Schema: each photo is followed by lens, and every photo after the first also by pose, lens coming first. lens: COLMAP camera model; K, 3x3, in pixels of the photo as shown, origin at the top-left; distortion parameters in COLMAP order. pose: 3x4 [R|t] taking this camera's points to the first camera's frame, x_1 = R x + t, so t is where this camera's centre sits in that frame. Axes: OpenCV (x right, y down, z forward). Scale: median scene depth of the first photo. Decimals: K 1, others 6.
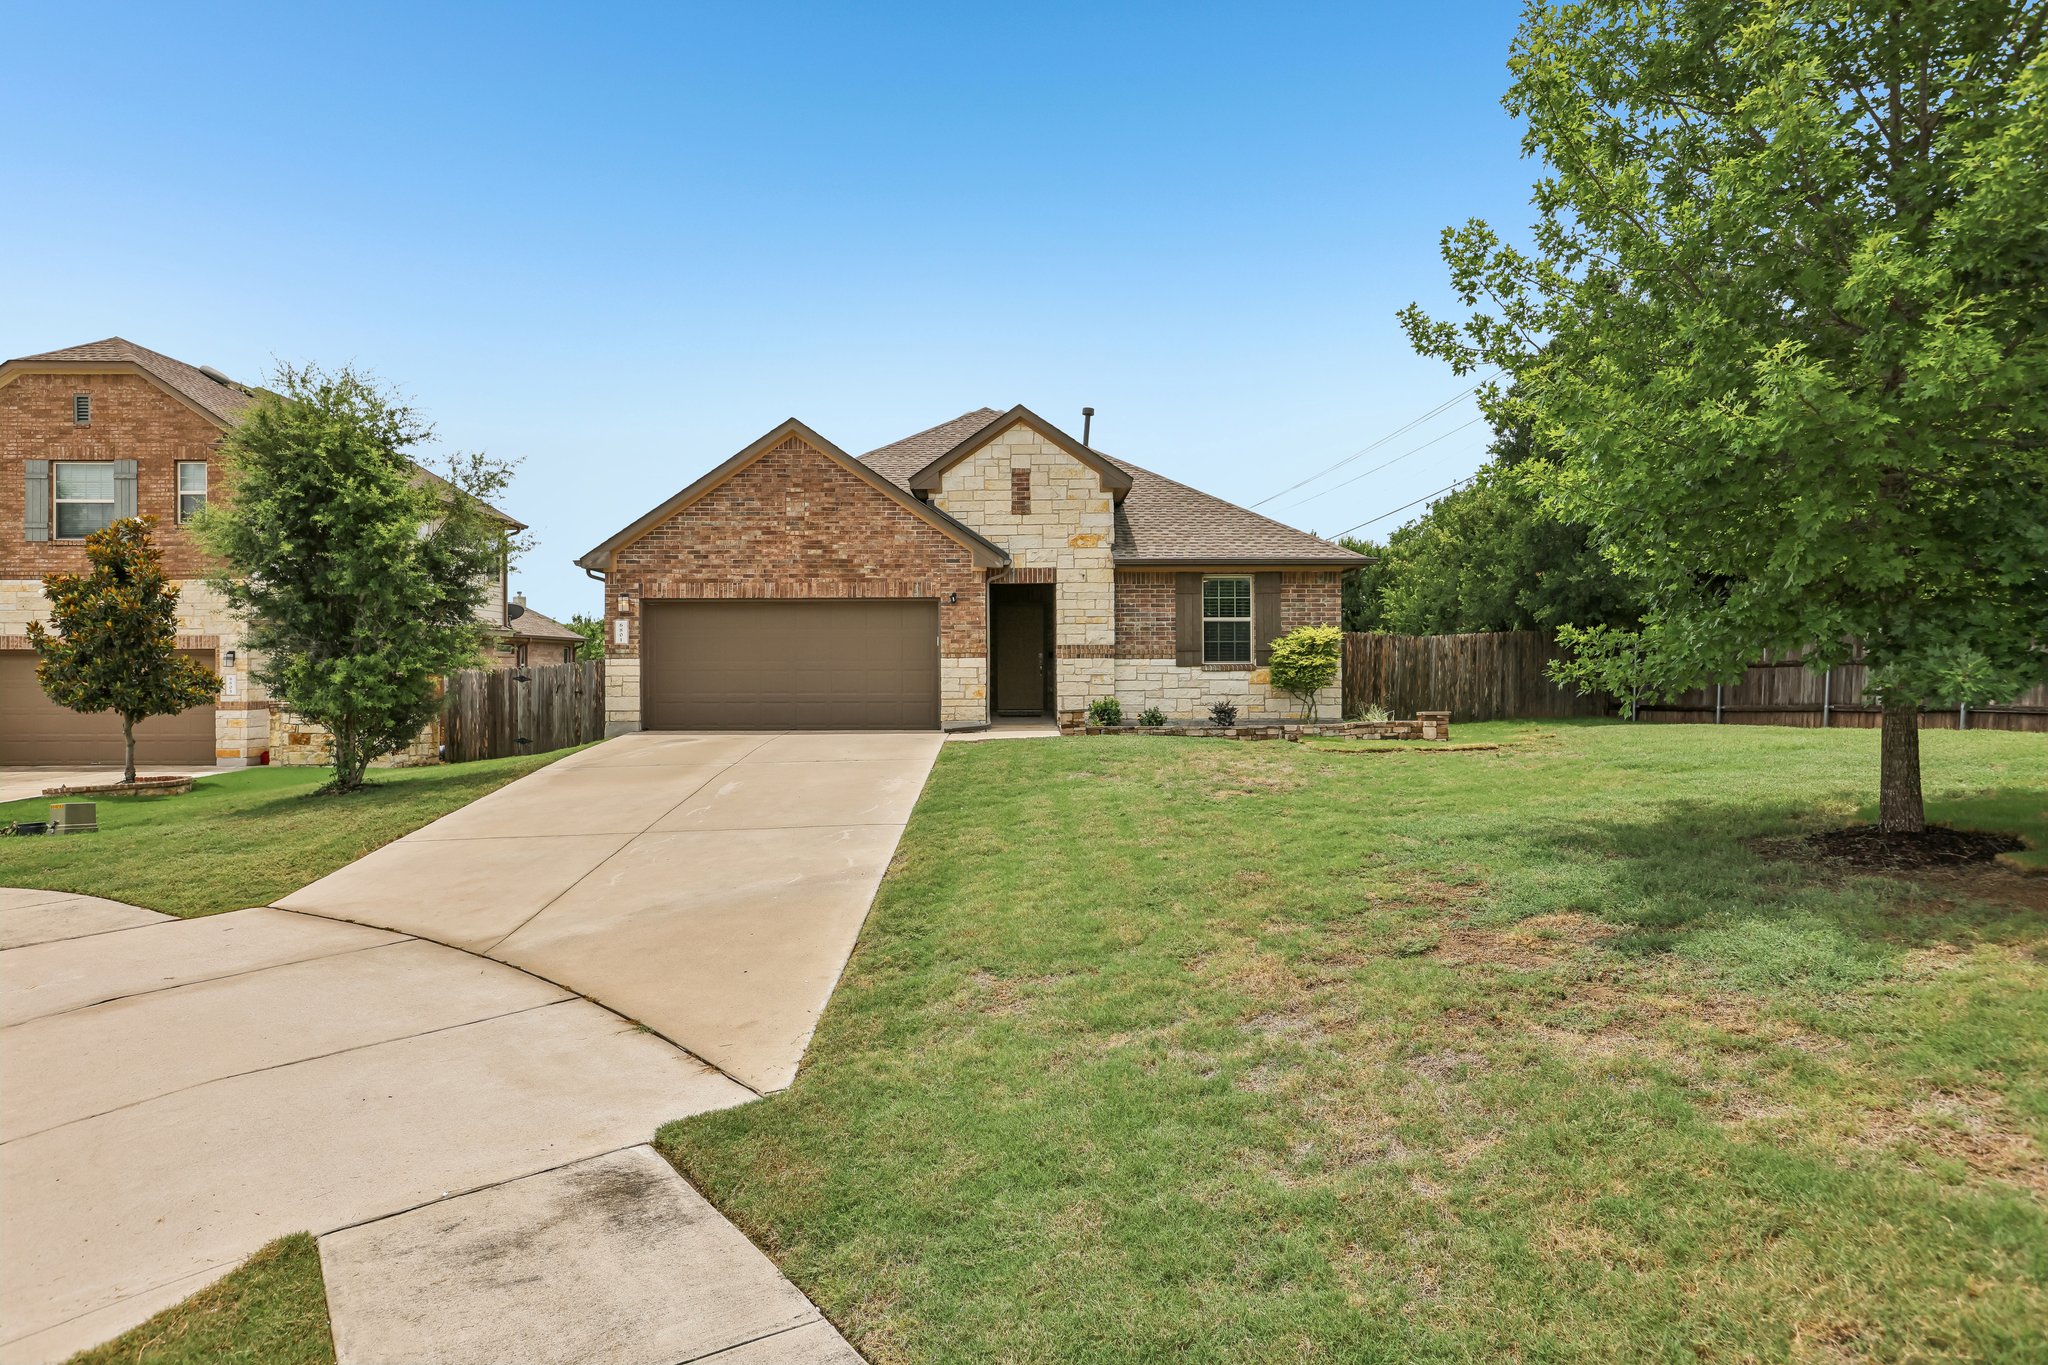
lens RADIAL K [[1273.7, 0, 1052.3], [0, 1273.7, 670.1], [0, 0, 1]] dist [-0.028459, 0.027923]
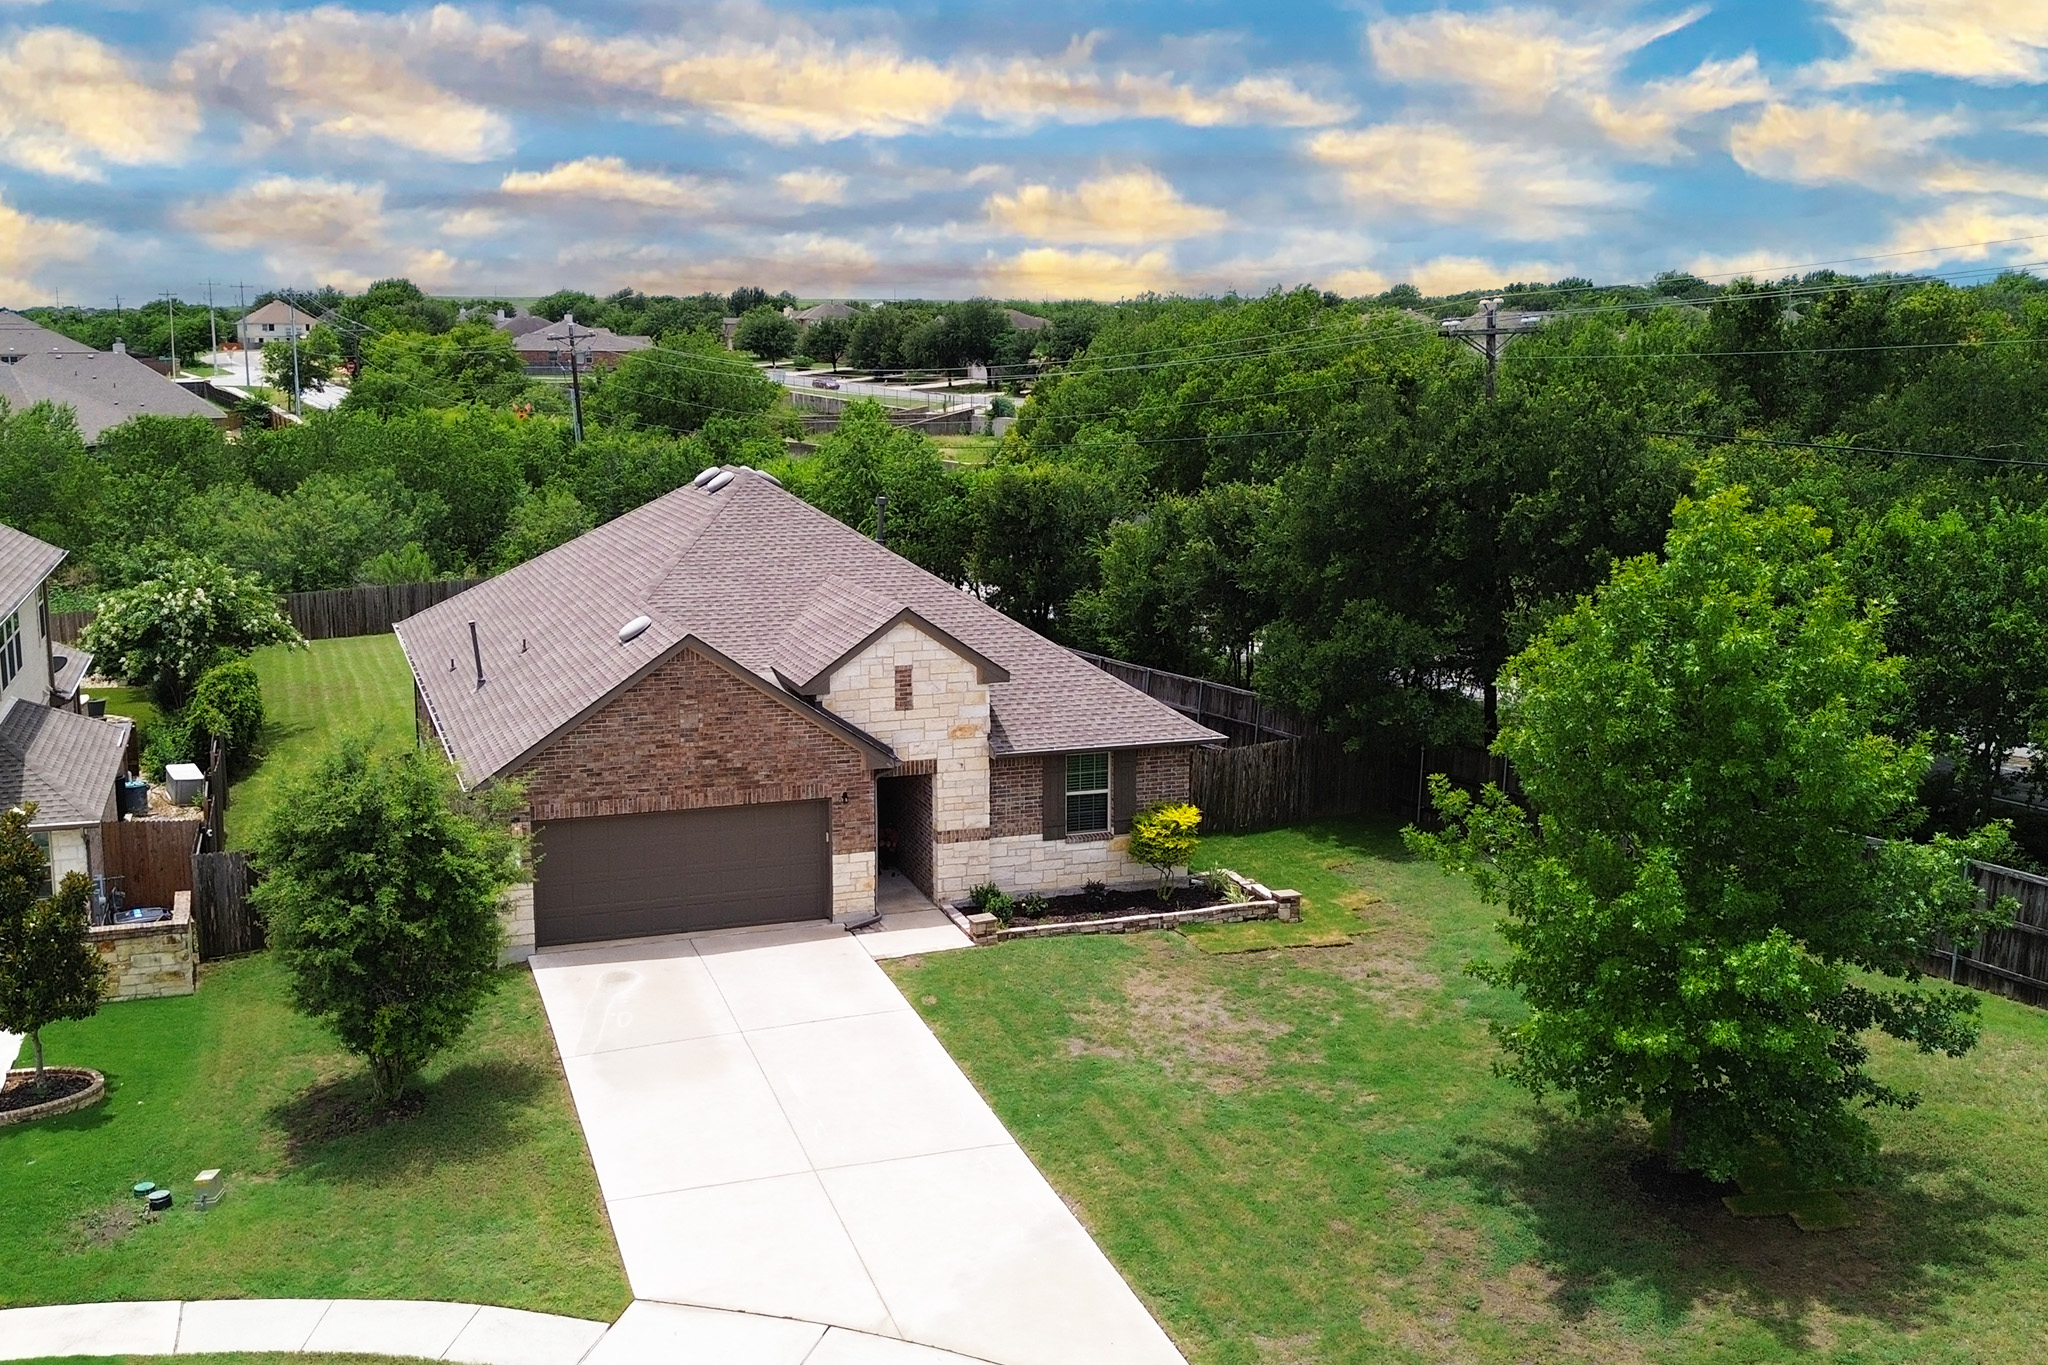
lens RADIAL K [[1963.7, 0, 947.4], [0, 1963.7, 664.8], [0, 0, 1]] dist [0.228795, 0.000000]
pose [[0.959414, -0.045684, 0.278275, -0.431295], [0.000573, 0.987105, 0.160075, -0.412898], [-0.281999, -0.153419, 0.947069, -0.507584]]
